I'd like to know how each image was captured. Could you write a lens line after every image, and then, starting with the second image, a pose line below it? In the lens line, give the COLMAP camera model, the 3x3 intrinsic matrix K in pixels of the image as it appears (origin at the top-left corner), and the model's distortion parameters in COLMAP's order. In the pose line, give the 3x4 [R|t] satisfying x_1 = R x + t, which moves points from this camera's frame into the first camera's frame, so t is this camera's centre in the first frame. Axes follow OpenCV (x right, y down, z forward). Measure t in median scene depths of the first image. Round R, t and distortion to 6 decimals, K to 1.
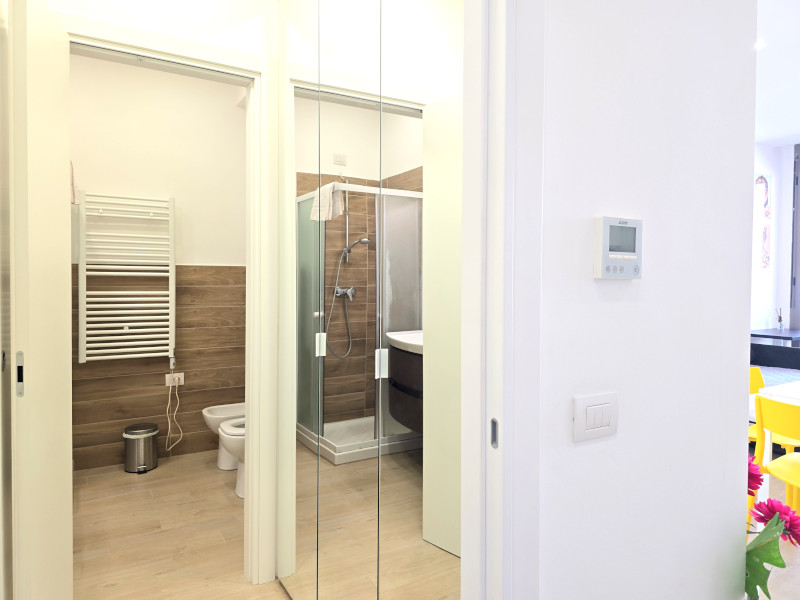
lens RADIAL K [[527.5, 0, 402.4], [0, 527.5, 287.8], [0, 0, 1]] dist [0.008544, 0.001271]
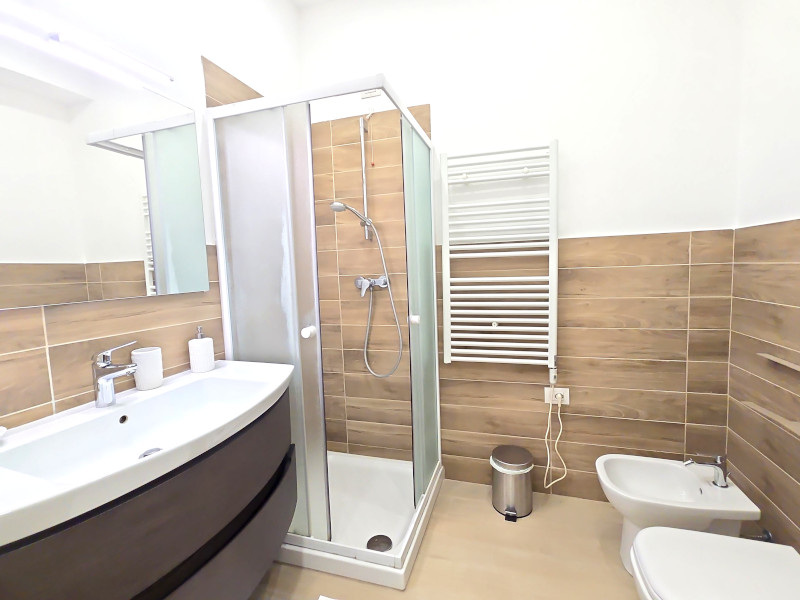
lens RADIAL K [[376.0, 0, 400.0], [0, 376.0, 300.0], [0, 0, 1]] dist [0.000010, 0.000079]
pose [[0.671183, 0.044160, -0.739975, -0.199340], [0.028262, 0.995974, 0.085072, -0.010537], [0.740753, -0.078012, 0.667233, 0.509221]]
